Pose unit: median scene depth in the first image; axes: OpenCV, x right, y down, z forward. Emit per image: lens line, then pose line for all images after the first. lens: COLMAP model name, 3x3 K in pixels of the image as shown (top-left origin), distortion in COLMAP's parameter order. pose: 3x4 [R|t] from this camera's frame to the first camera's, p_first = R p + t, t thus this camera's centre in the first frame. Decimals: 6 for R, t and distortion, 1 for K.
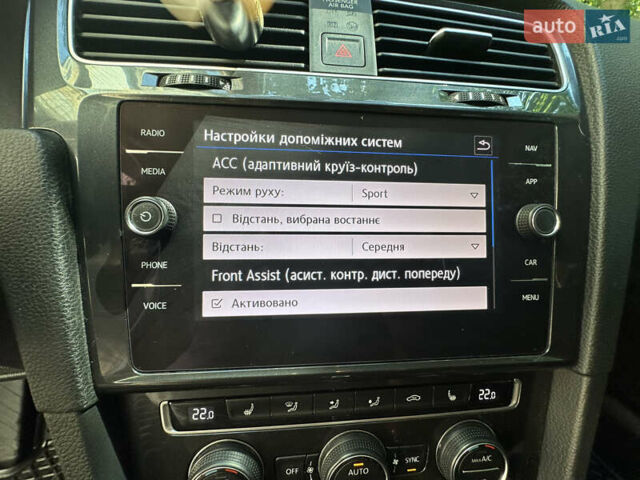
lens RADIAL K [[254.5, 0, 321.5], [0, 254.5, 241.8], [0, 0, 1]] dist [-0.009328, 0.001578]
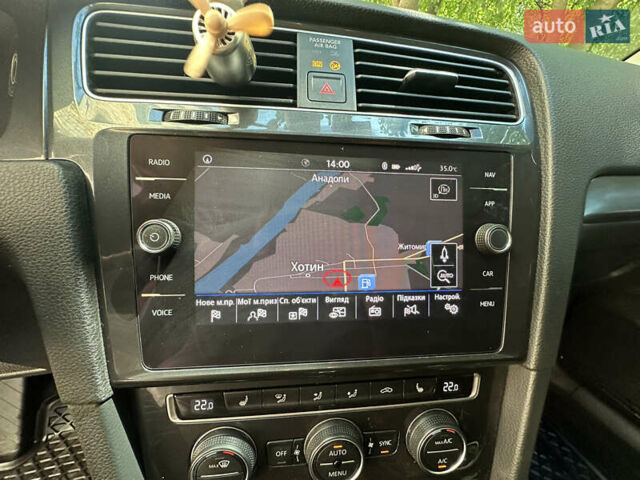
lens RADIAL K [[254.5, 0, 322.0], [0, 254.5, 241.3], [0, 0, 1]] dist [-0.009328, 0.001578]
pose [[0.999806, 0.004087, 0.019263, 0.044869], [-0.004374, 0.999879, 0.014921, -0.083599], [-0.019200, -0.015002, 0.999703, -0.149006]]
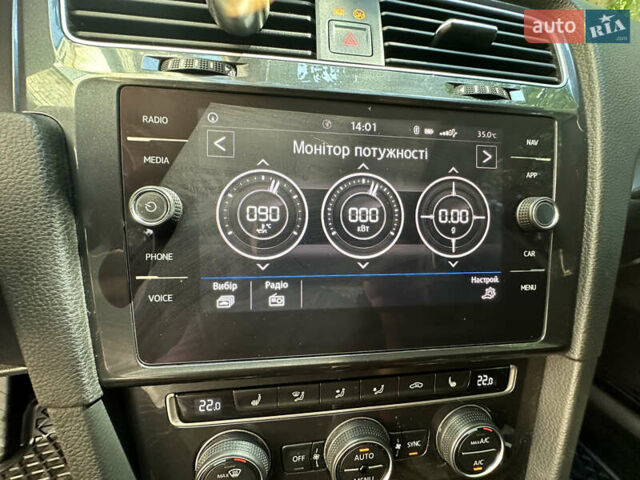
lens RADIAL K [[254.5, 0, 321.2], [0, 254.5, 241.2], [0, 0, 1]] dist [-0.009328, 0.001578]
pose [[0.999212, 0.000838, 0.039682, -0.066379], [-0.001903, 0.999639, 0.026790, 0.003975], [-0.039645, -0.026845, 0.998853, 0.001085]]
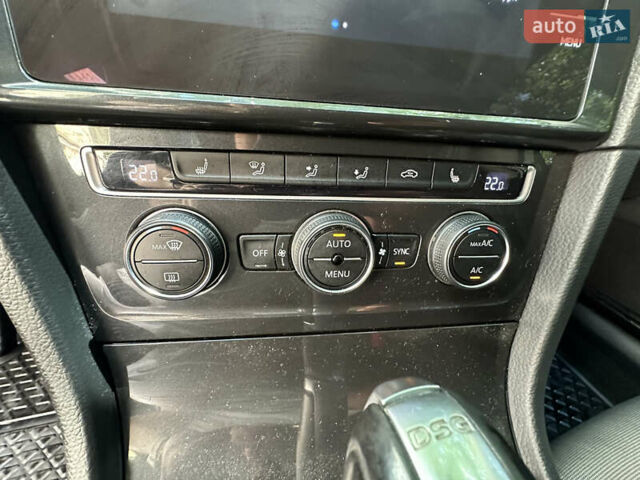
lens RADIAL K [[254.5, 0, 322.0], [0, 254.5, 240.9], [0, 0, 1]] dist [-0.009328, 0.001578]
pose [[0.999013, 0.017913, 0.040637, 0.054267], [-0.025166, 0.982287, 0.185684, 0.707773], [-0.036591, -0.186523, 0.981769, 0.170107]]
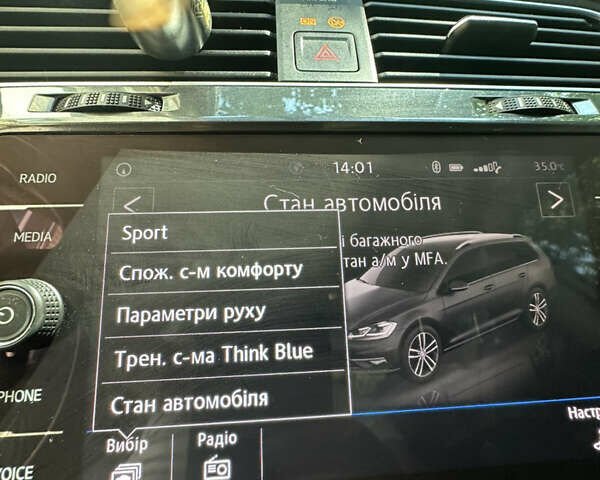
lens RADIAL K [[326.8, 0, 302.0], [0, 326.8, 239.4], [0, 0, 1]] dist [-0.011376, 0.001503]
pose [[0.998963, -0.042296, -0.016828, 0.013578], [0.038807, 0.984540, -0.170808, -0.098285], [0.023792, 0.169978, 0.985161, 0.203945]]
